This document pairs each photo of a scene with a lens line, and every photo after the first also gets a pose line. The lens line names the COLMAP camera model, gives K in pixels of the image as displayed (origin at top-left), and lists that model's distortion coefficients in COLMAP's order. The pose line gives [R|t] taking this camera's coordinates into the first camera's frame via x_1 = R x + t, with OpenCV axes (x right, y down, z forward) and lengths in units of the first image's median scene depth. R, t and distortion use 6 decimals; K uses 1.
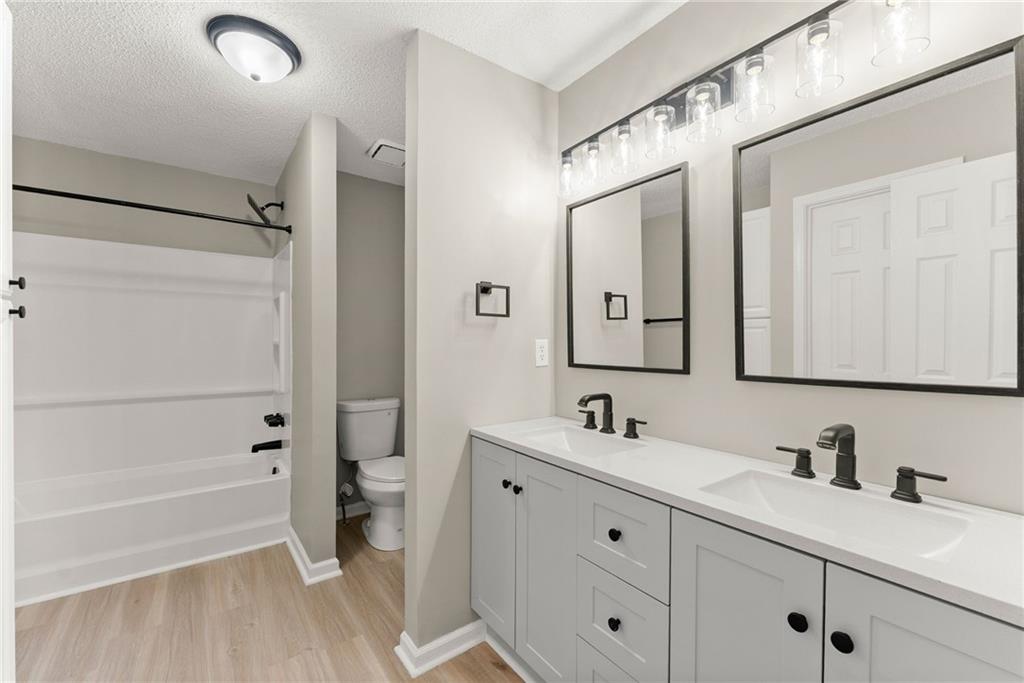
lens RADIAL K [[413.7, 0, 510.6], [0, 413.7, 342.4], [0, 0, 1]] dist [-0.001926, -0.000423]
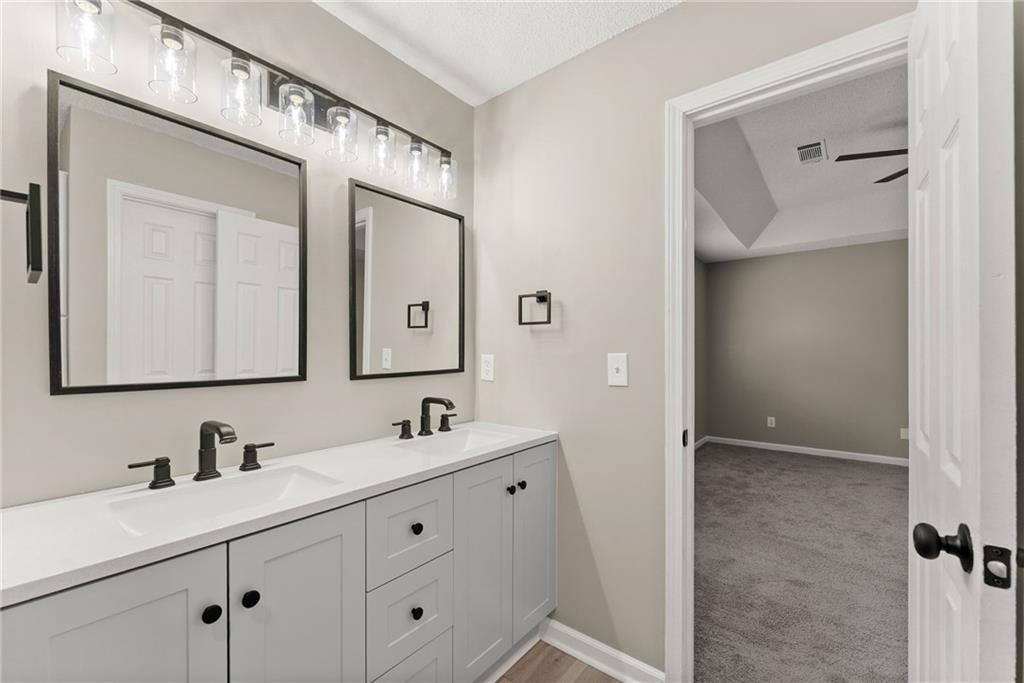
lens RADIAL K [[404.4, 0, 510.4], [0, 404.4, 346.4], [0, 0, 1]] dist [-0.058503, -0.000053]
pose [[-0.254956, 0.003692, 0.966946, -0.586556], [-0.009801, 0.999931, -0.006402, -0.001275], [-0.966903, -0.011109, -0.254902, 0.767227]]
